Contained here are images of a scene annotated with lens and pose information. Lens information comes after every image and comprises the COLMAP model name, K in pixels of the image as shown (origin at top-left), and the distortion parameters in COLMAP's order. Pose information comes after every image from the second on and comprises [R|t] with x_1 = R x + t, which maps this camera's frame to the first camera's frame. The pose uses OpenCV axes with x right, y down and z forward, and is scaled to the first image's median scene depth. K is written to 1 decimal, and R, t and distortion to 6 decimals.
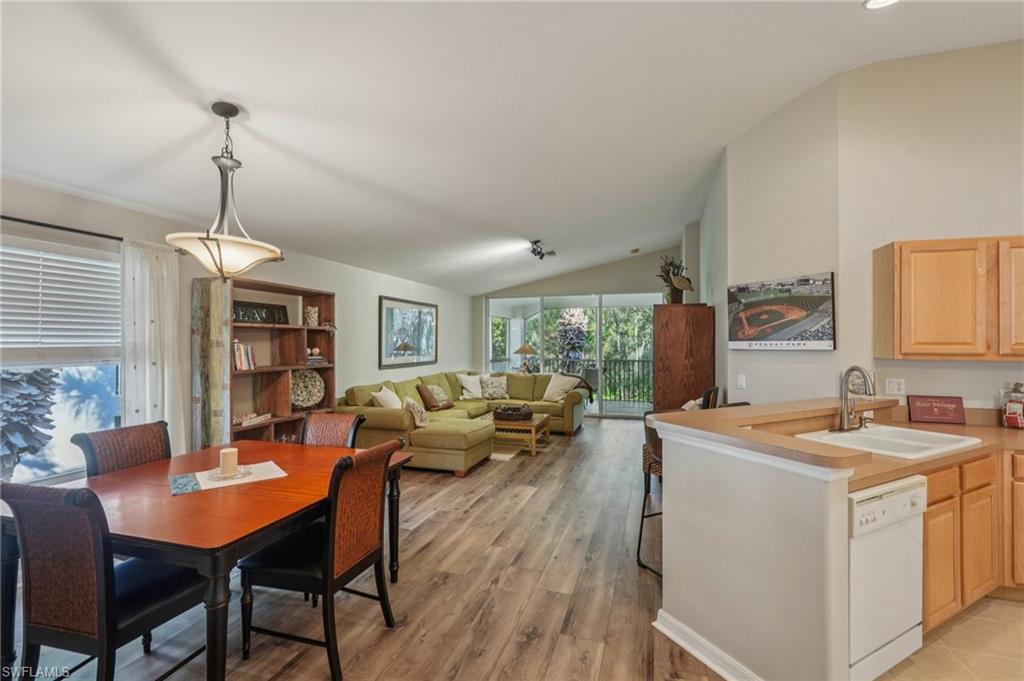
lens RADIAL K [[452.0, 0, 513.7], [0, 452.0, 337.7], [0, 0, 1]] dist [-0.007635, 0.003283]
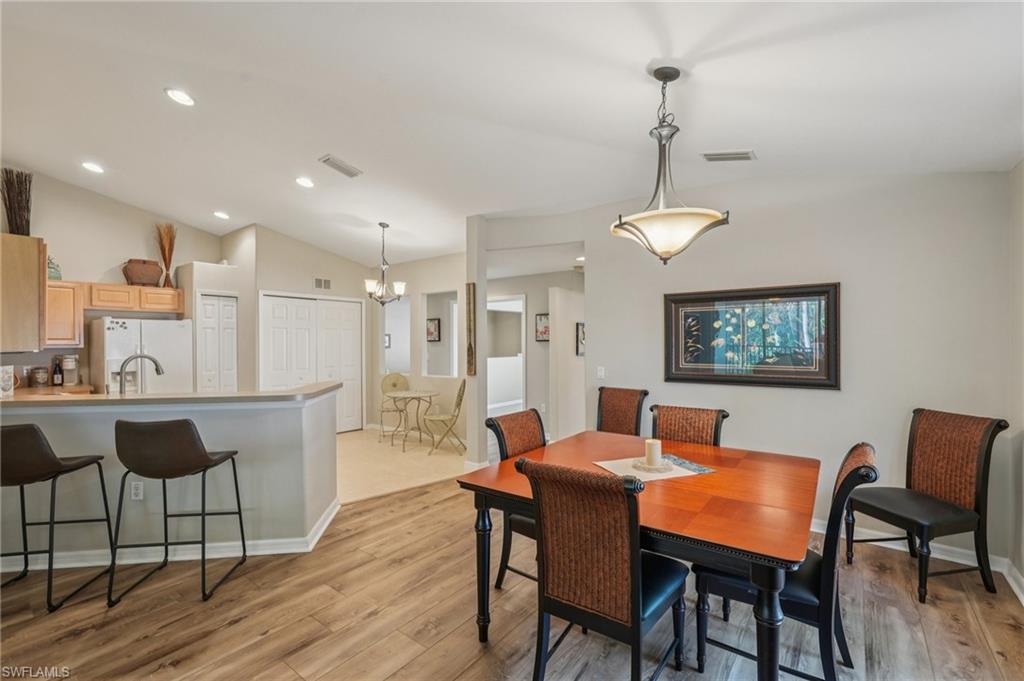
lens RADIAL K [[452.0, 0, 511.5], [0, 452.0, 342.4], [0, 0, 1]] dist [-0.007635, 0.003283]
pose [[-0.938414, 0.001959, 0.345509, -0.538671], [0.000472, 0.999990, -0.004389, 0.033312], [-0.345514, -0.003956, -0.938405, 1.591450]]
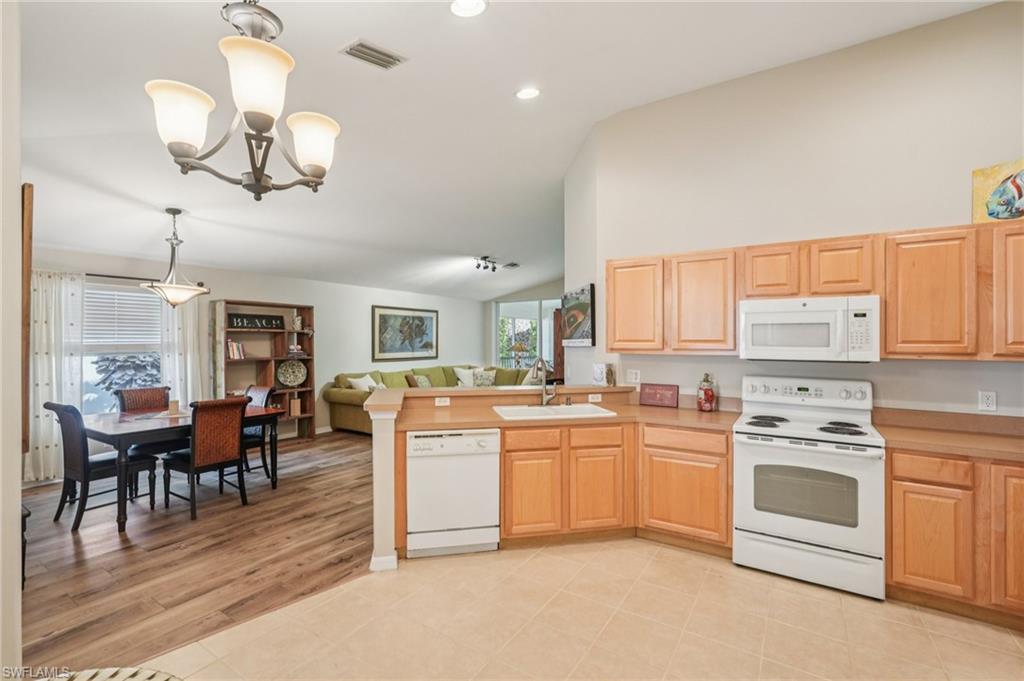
lens RADIAL K [[452.0, 0, 510.9], [0, 452.0, 341.1], [0, 0, 1]] dist [-0.007635, 0.003283]
pose [[0.961925, -0.001883, -0.273306, 0.927218], [0.004220, 0.999959, 0.007962, 0.001710], [0.273280, -0.008812, 0.961894, -0.297682]]
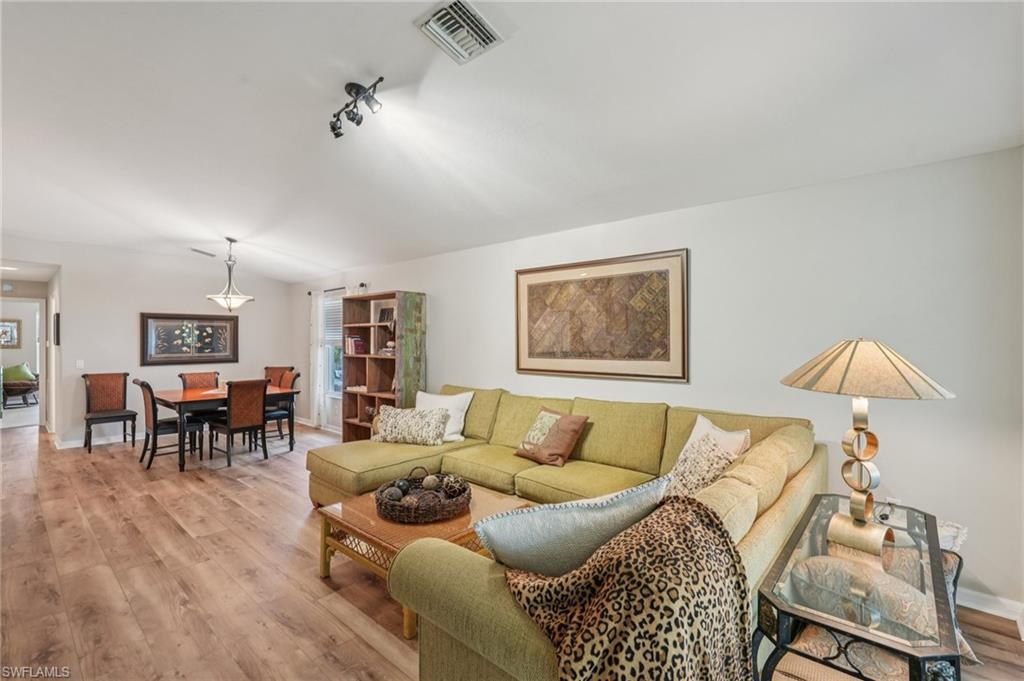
lens RADIAL K [[452.0, 0, 517.1], [0, 452.0, 341.3], [0, 0, 1]] dist [-0.007635, 0.003283]
pose [[-0.397664, 0.001430, -0.917530, 0.773621], [0.008048, 0.999966, -0.001929, 0.042353], [0.917496, -0.008151, -0.397662, 2.708775]]
